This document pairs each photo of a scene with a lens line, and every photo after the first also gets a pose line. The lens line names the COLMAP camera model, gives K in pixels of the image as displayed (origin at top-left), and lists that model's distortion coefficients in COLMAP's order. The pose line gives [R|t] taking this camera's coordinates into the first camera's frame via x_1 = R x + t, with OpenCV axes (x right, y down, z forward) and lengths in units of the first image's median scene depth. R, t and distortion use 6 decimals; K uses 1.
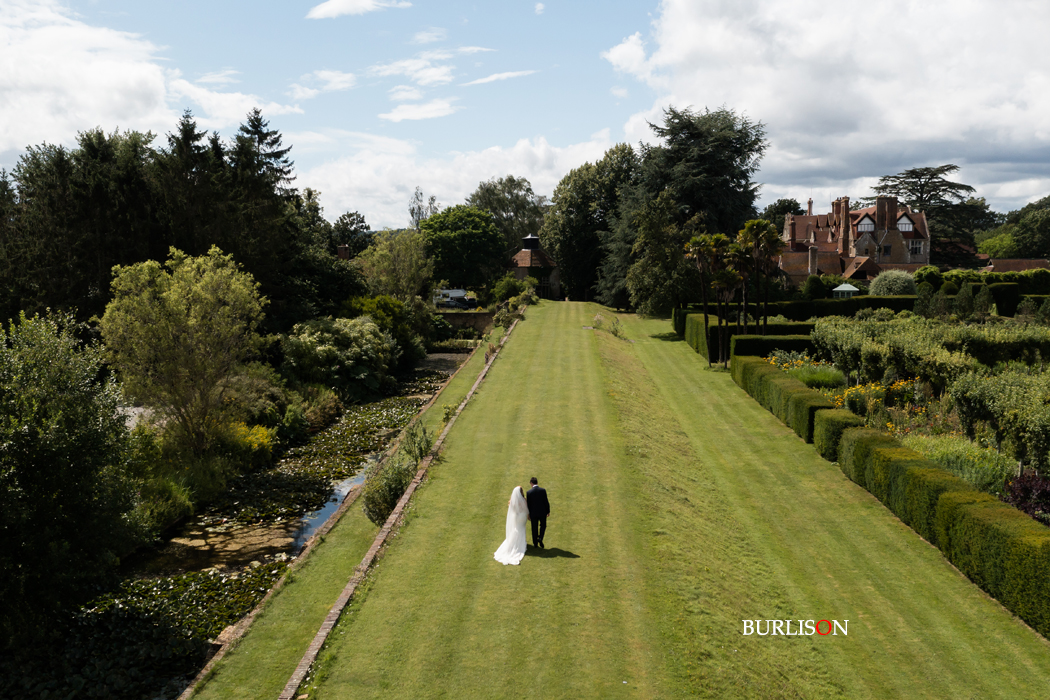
lens RADIAL K [[977.8, 0, 528.2], [0, 977.8, 353.1], [0, 0, 1]] dist [0.011354, 0.000000]
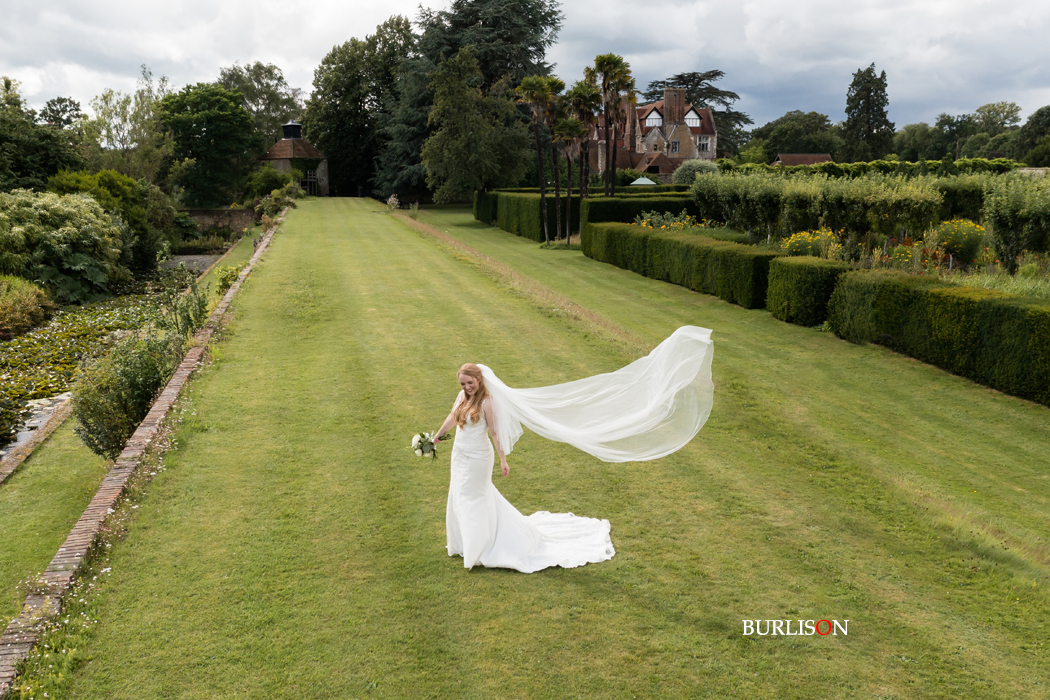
lens RADIAL K [[977.8, 0, 523.1], [0, 977.8, 358.5], [0, 0, 1]] dist [0.011354, 0.000000]
pose [[0.969420, -0.045471, 0.241159, -0.024783], [0.026809, 0.996425, 0.080113, 0.032748], [-0.243940, -0.071198, 0.967173, 0.171416]]
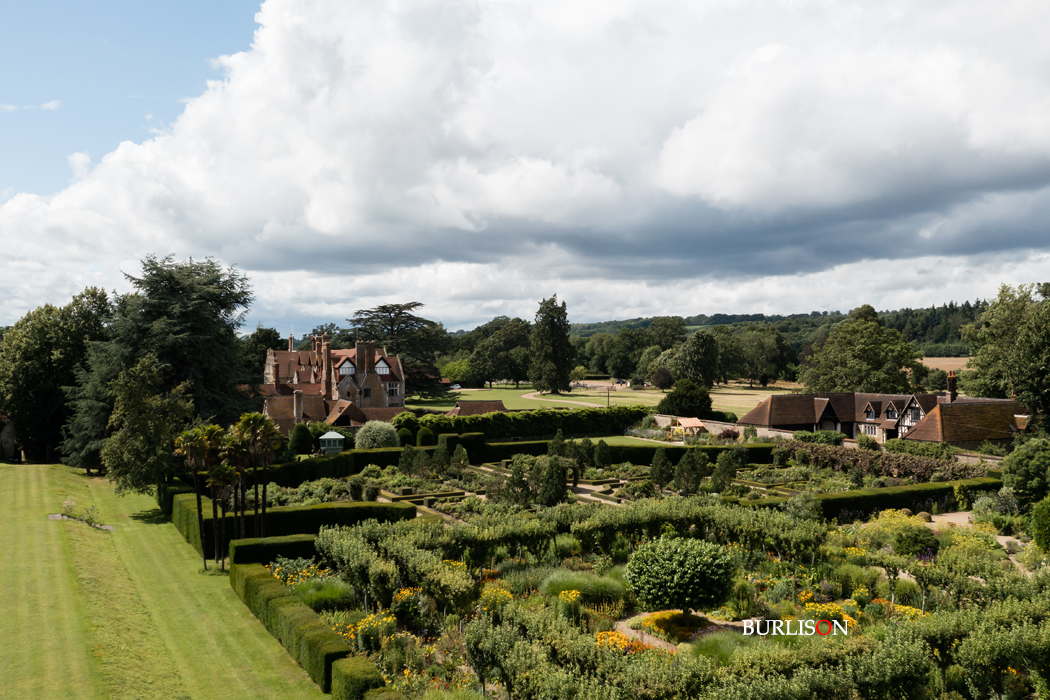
lens RADIAL K [[977.8, 0, 521.5], [0, 977.8, 352.9], [0, 0, 1]] dist [0.011354, 0.000000]
pose [[0.869463, 0.003730, 0.493984, -0.010014], [0.049703, 0.994237, -0.094990, -0.066311], [-0.491491, 0.107143, 0.864266, 0.020967]]
